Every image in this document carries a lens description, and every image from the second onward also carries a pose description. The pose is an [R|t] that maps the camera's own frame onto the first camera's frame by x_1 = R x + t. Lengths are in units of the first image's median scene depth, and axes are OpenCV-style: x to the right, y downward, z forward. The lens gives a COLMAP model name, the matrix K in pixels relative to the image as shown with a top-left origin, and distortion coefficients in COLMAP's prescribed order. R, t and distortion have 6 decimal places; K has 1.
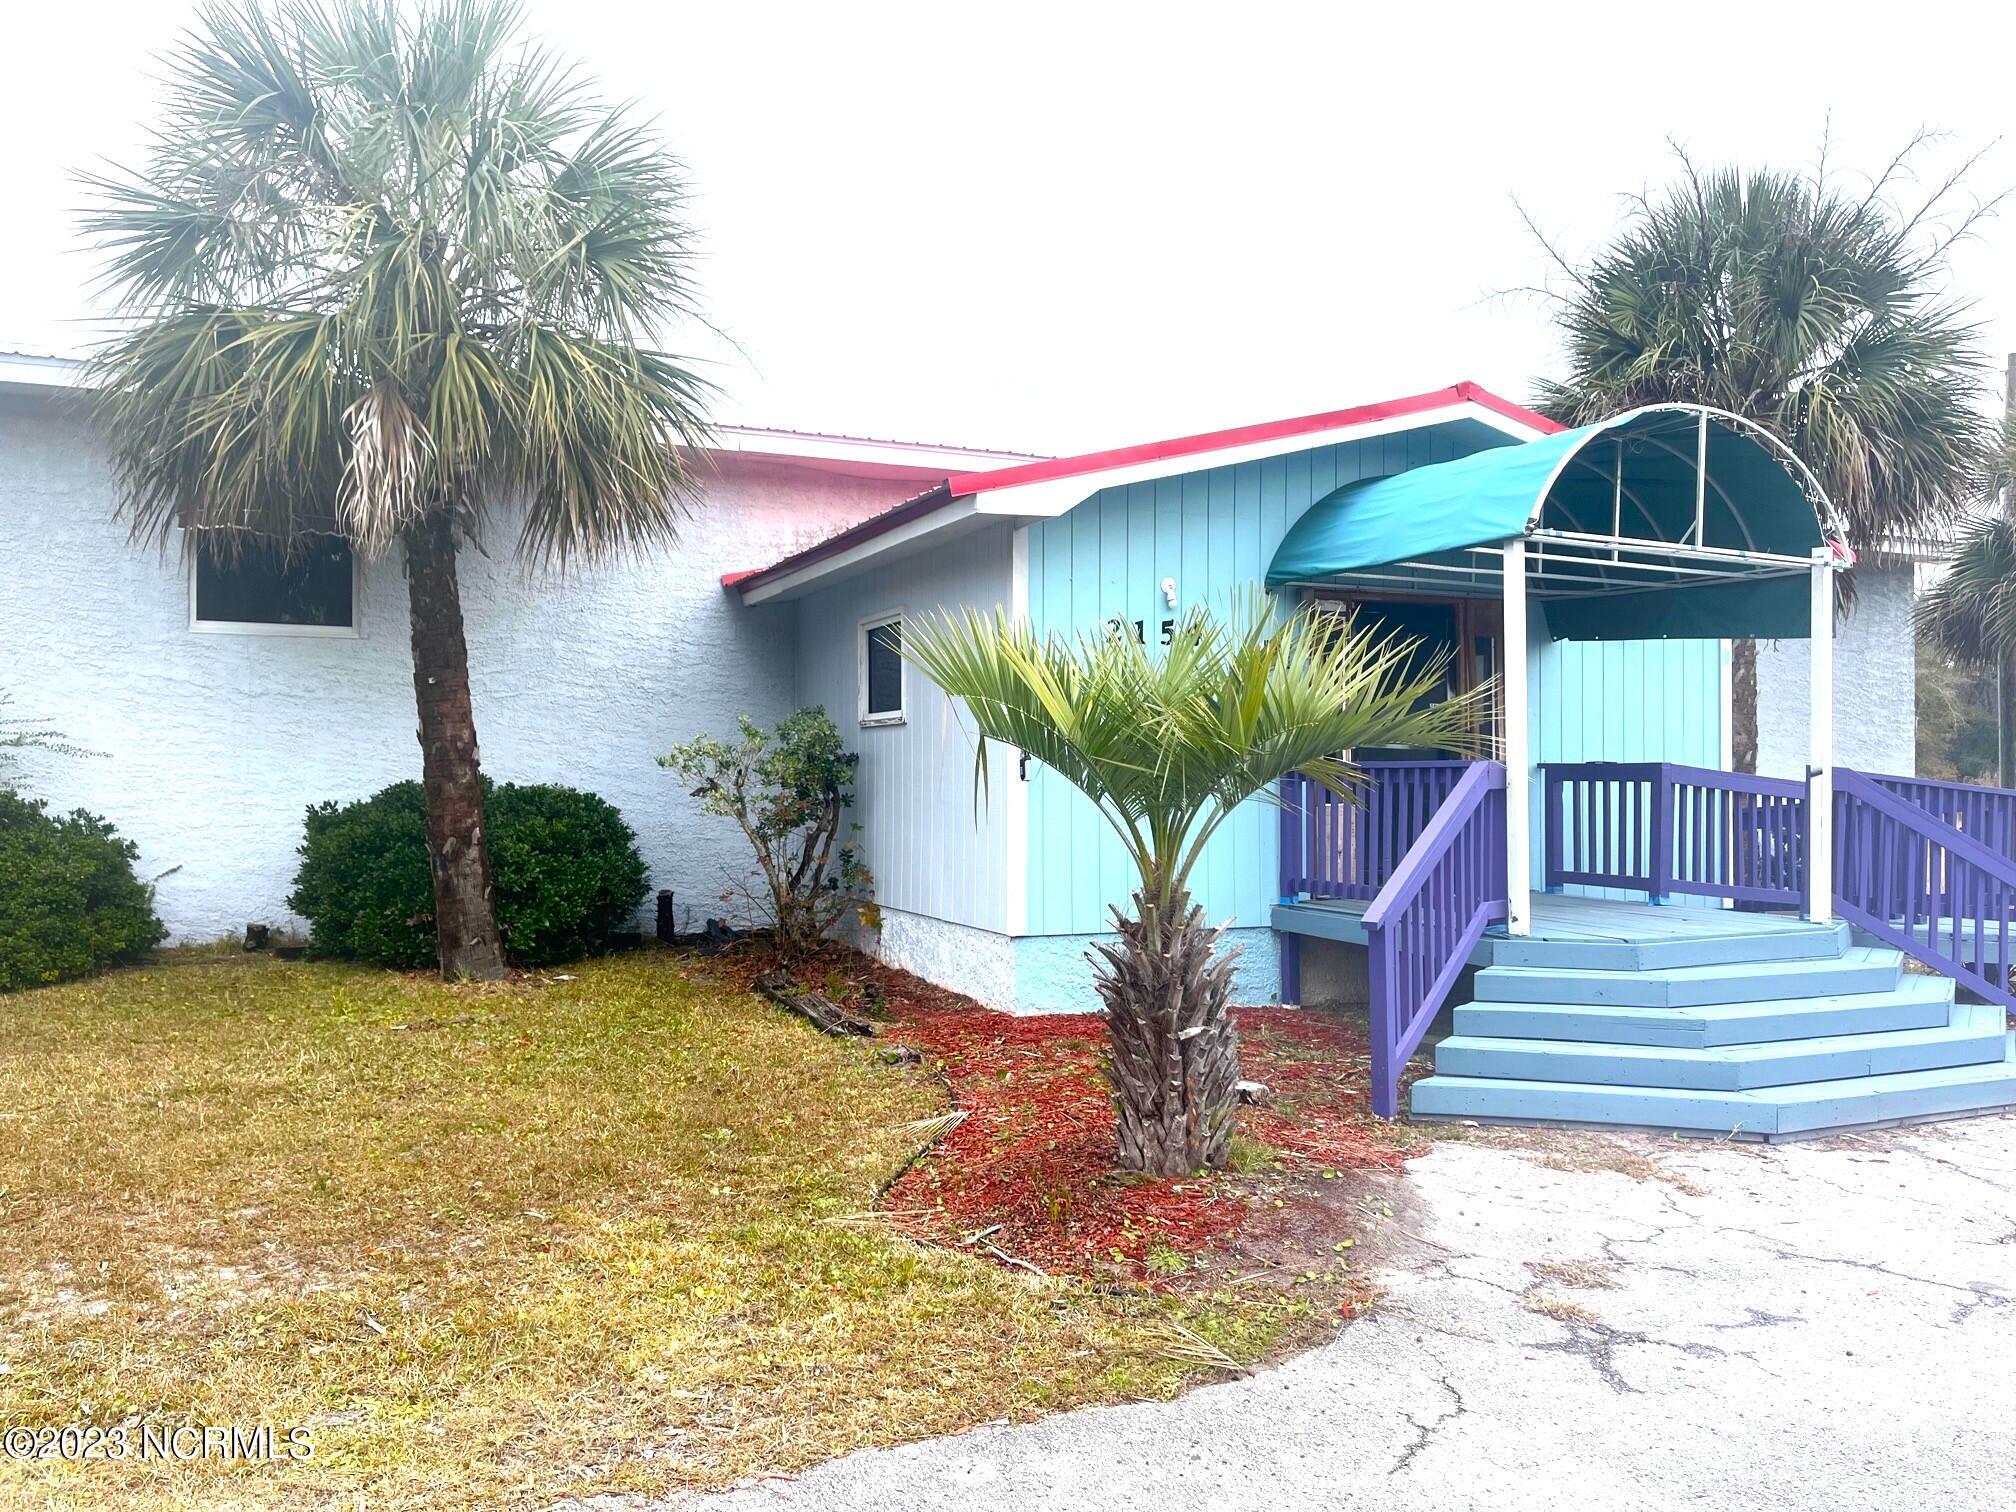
lens RADIAL K [[1512.4, 0, 1002.0], [0, 1512.4, 752.2], [0, 0, 1]] dist [0.056887, -0.069630]
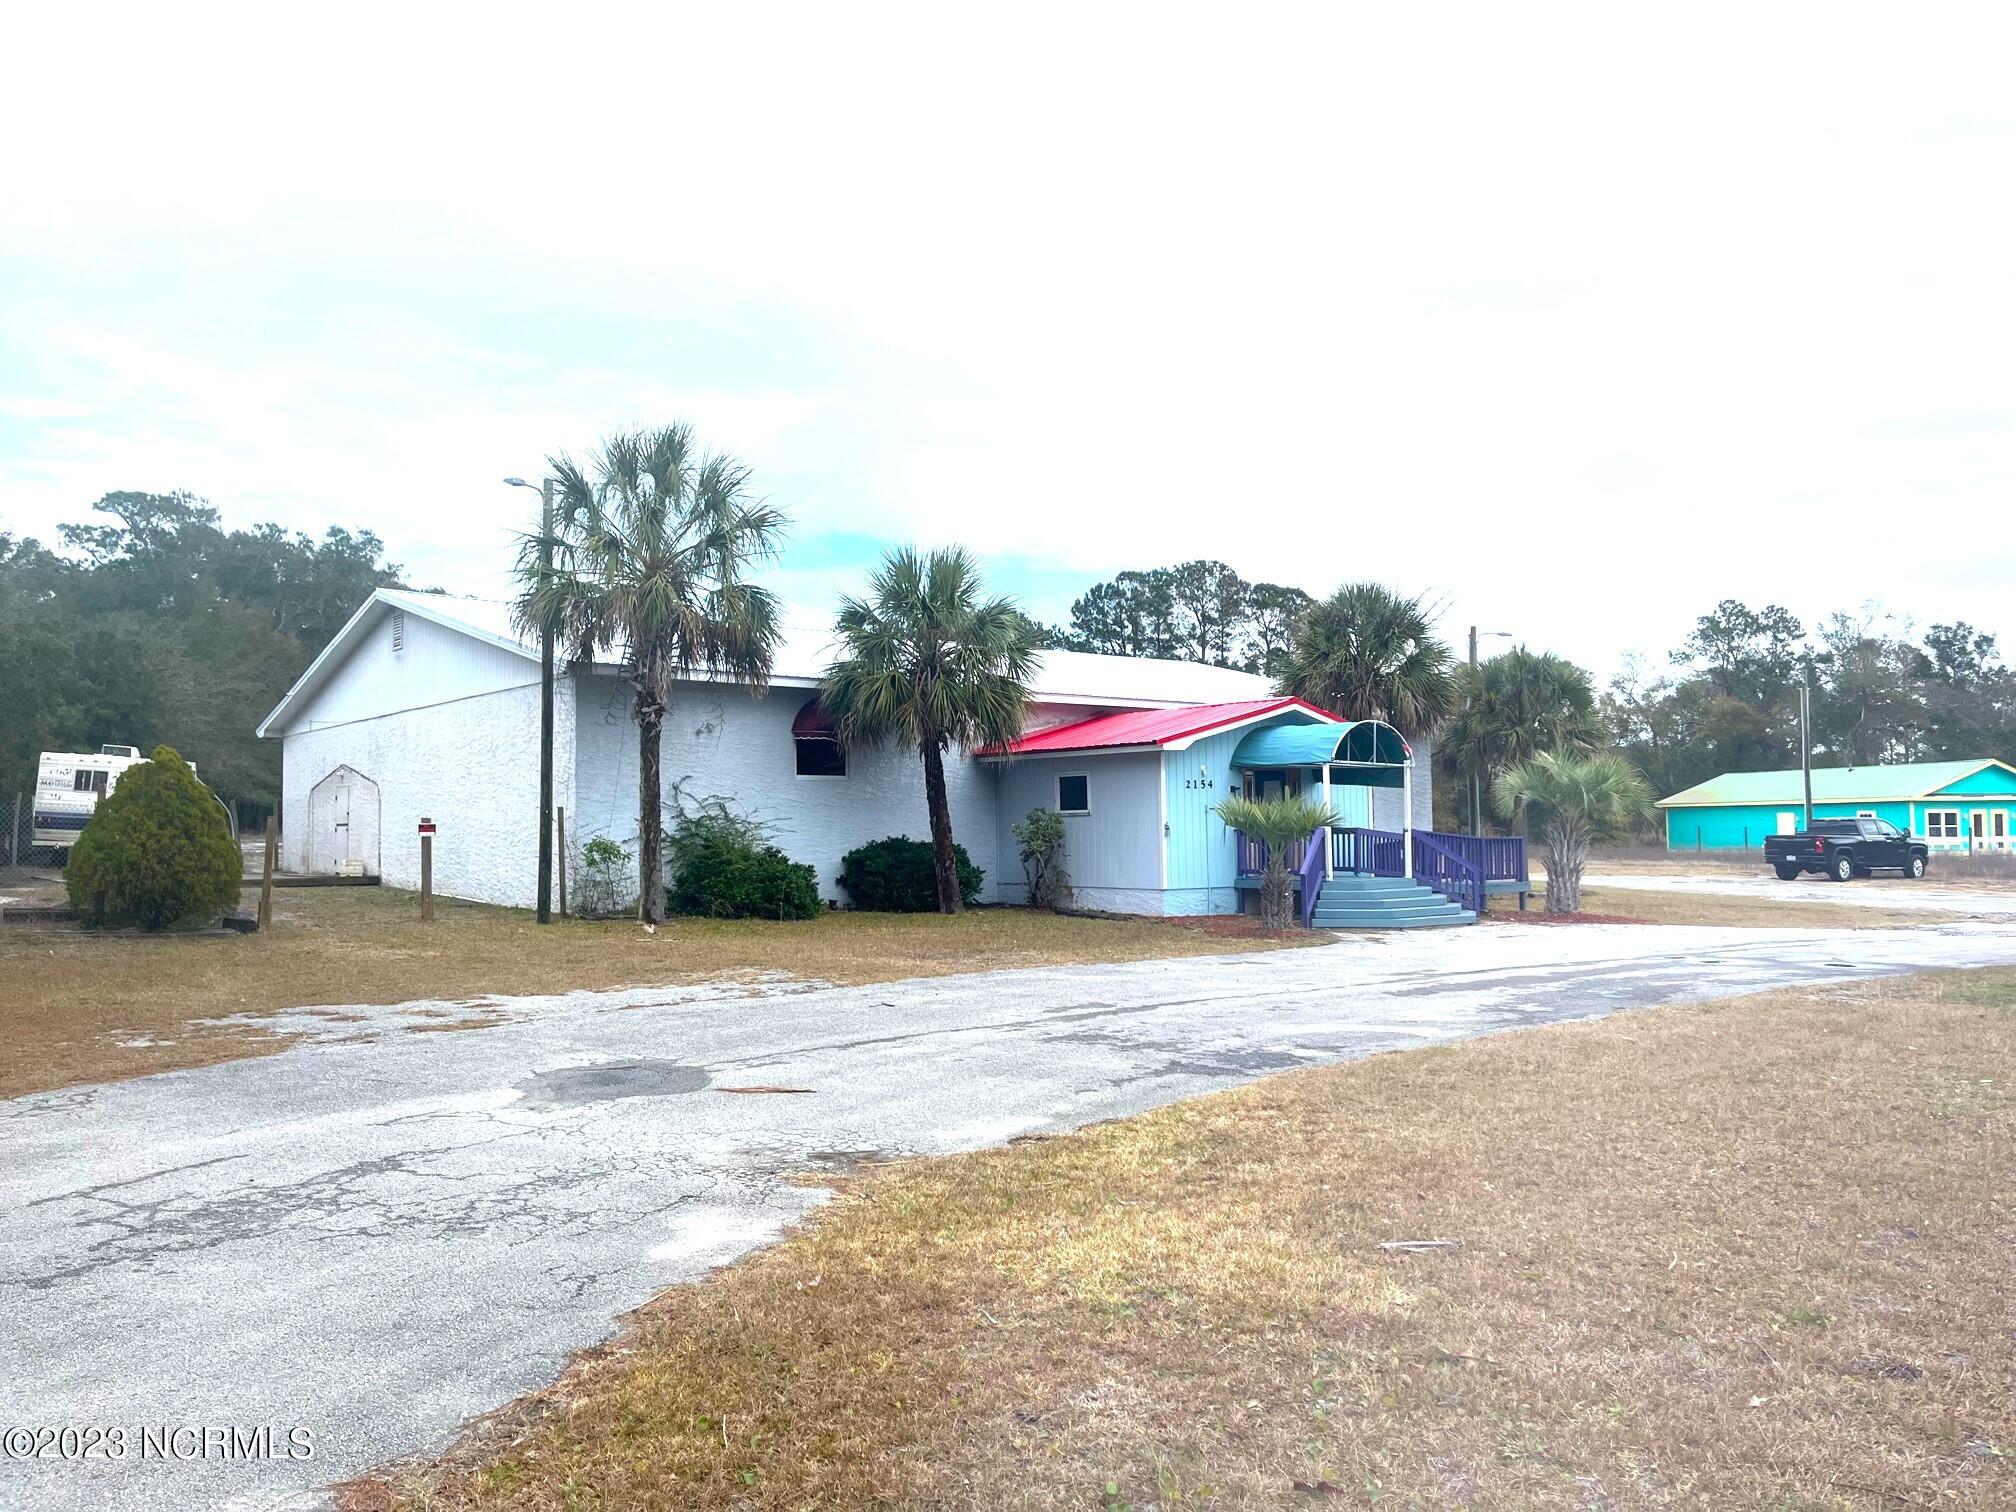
lens RADIAL K [[1512.4, 0, 1002.0], [0, 1512.4, 752.2], [0, 0, 1]] dist [0.056887, -0.069630]
pose [[0.964936, 0.001624, 0.262481, -0.960951], [0.008639, 0.999243, -0.037942, -0.032099], [-0.262344, 0.038879, 0.964191, -1.584846]]
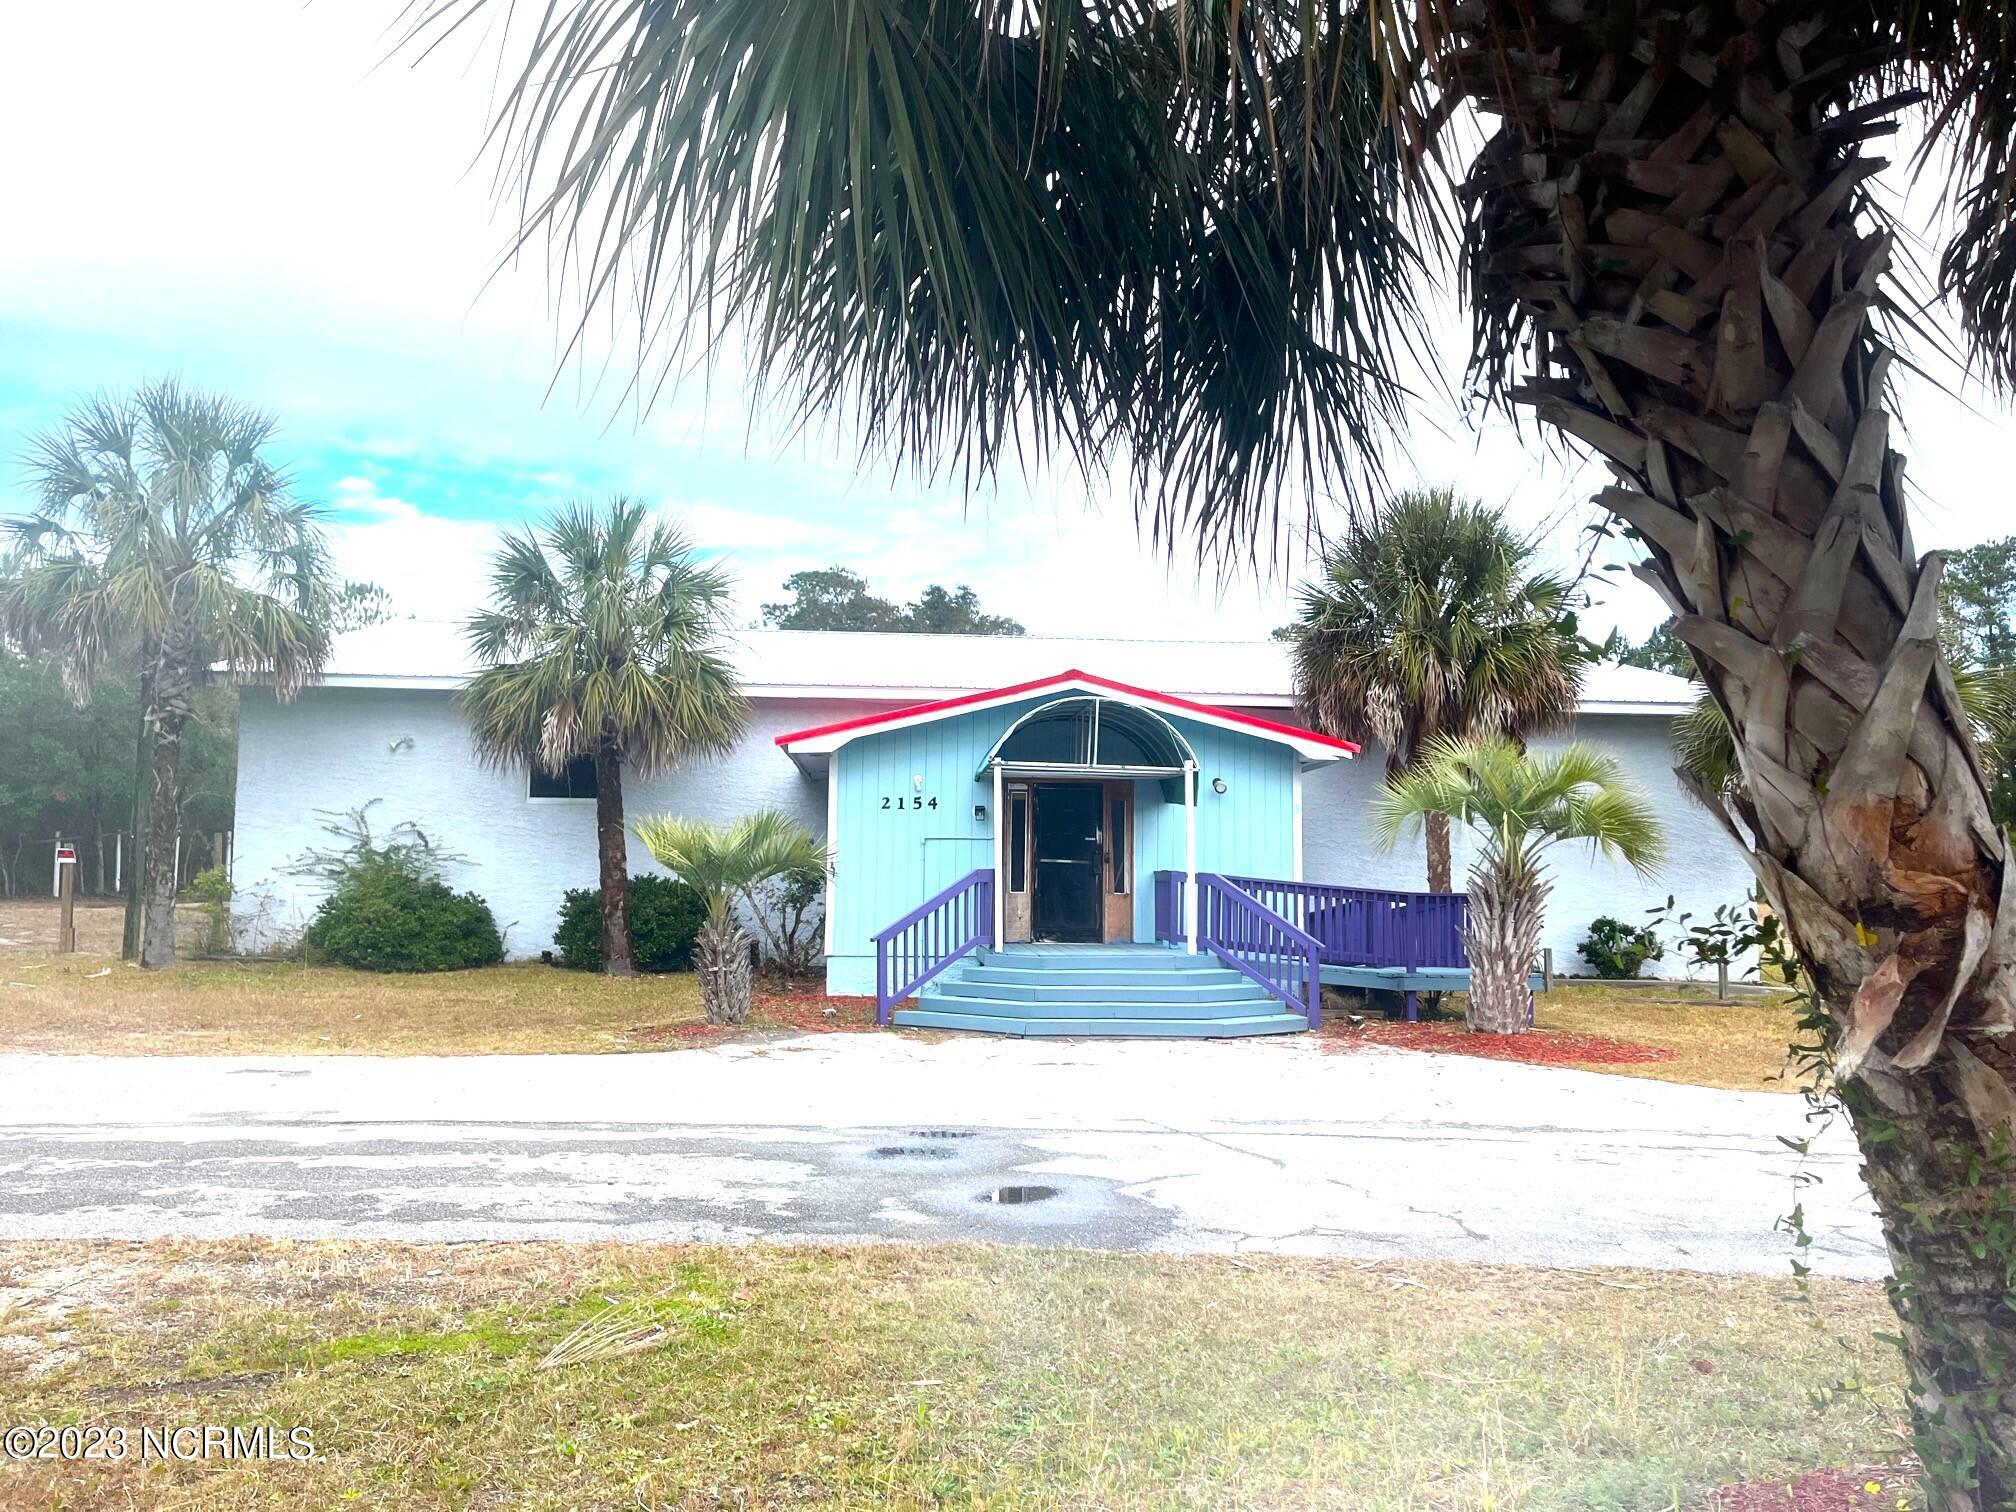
lens RADIAL K [[1497.2, 0, 1007.7], [0, 1497.2, 786.1], [0, 0, 1]] dist [0.051387, -0.064833]
pose [[0.947661, -0.013632, -0.318986, 0.795452], [-0.002348, 0.998764, -0.049657, -0.005663], [0.319269, 0.047807, 0.946458, -0.752948]]
